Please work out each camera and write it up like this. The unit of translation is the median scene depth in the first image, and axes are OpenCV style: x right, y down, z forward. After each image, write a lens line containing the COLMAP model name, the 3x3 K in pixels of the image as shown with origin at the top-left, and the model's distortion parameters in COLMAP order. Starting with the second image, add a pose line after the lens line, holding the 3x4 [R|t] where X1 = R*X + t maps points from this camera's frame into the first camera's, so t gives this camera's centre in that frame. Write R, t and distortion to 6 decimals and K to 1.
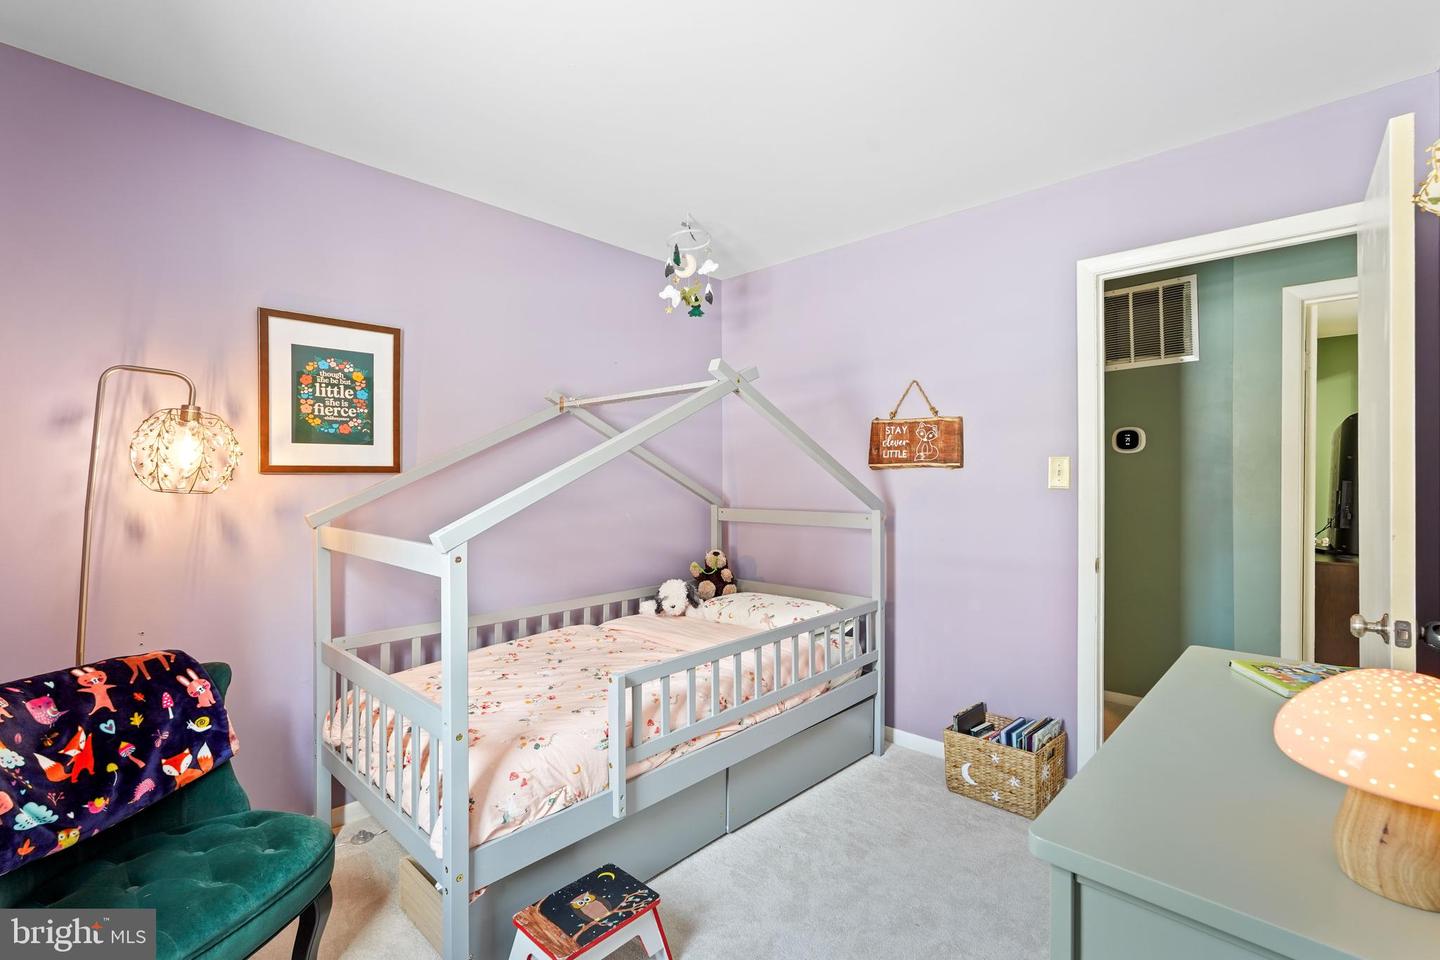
lens RADIAL K [[643.1, 0, 711.5], [0, 643.1, 477.7], [0, 0, 1]] dist [-0.007734, 0.004275]
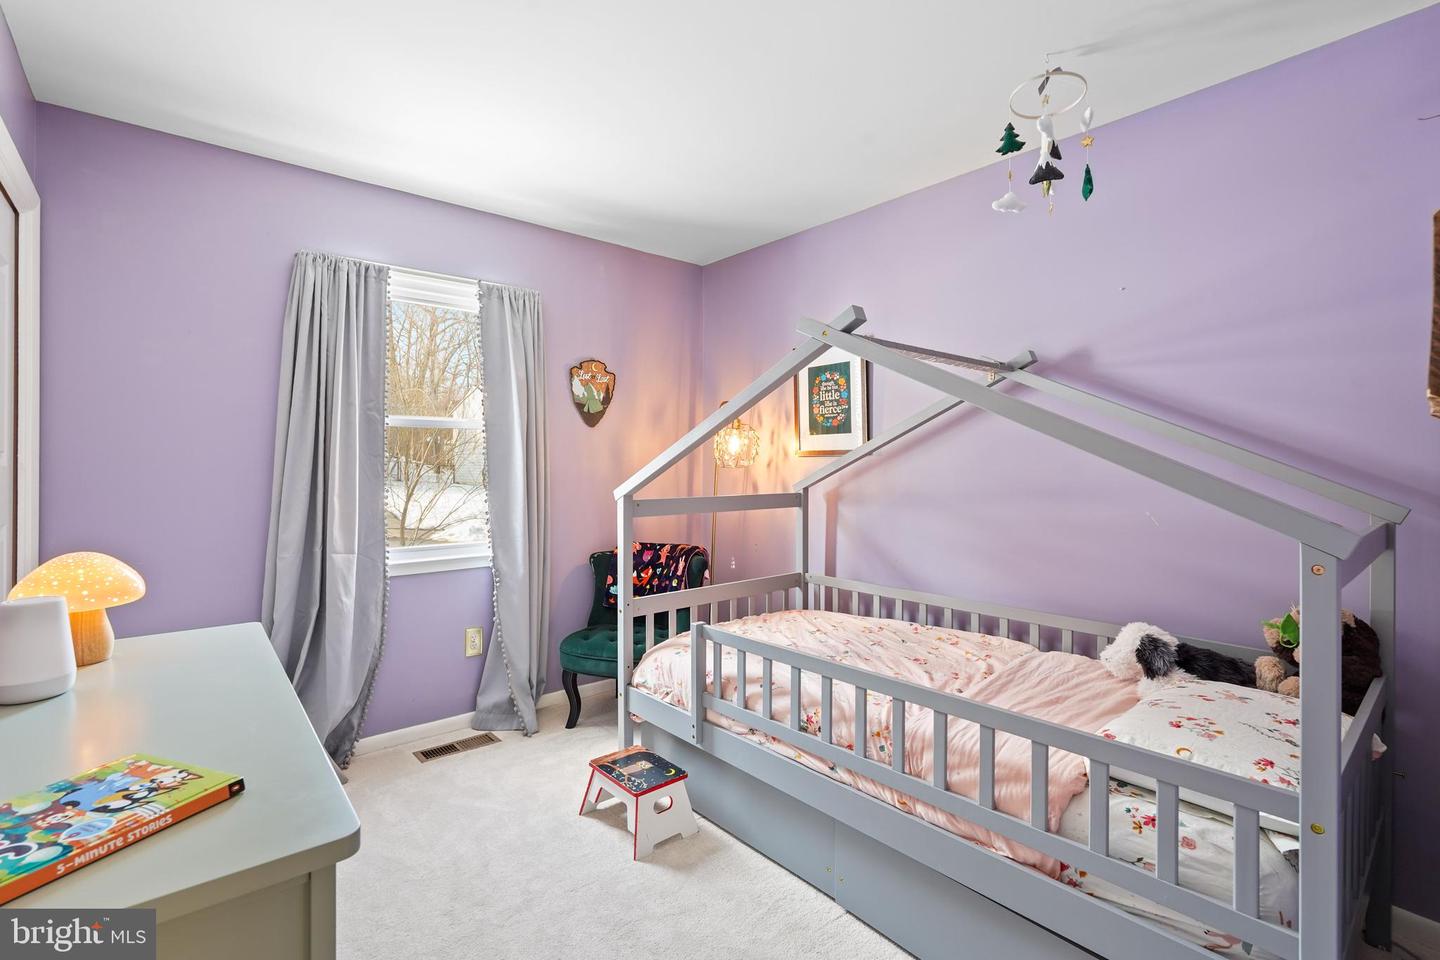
lens RADIAL K [[643.1, 0, 711.1], [0, 643.1, 469.1], [0, 0, 1]] dist [-0.007734, 0.004275]
pose [[-0.099662, 0.009706, -0.994974, 0.805638], [0.000655, 0.999953, 0.009689, 0.008448], [0.995021, 0.000314, -0.099664, 0.896778]]
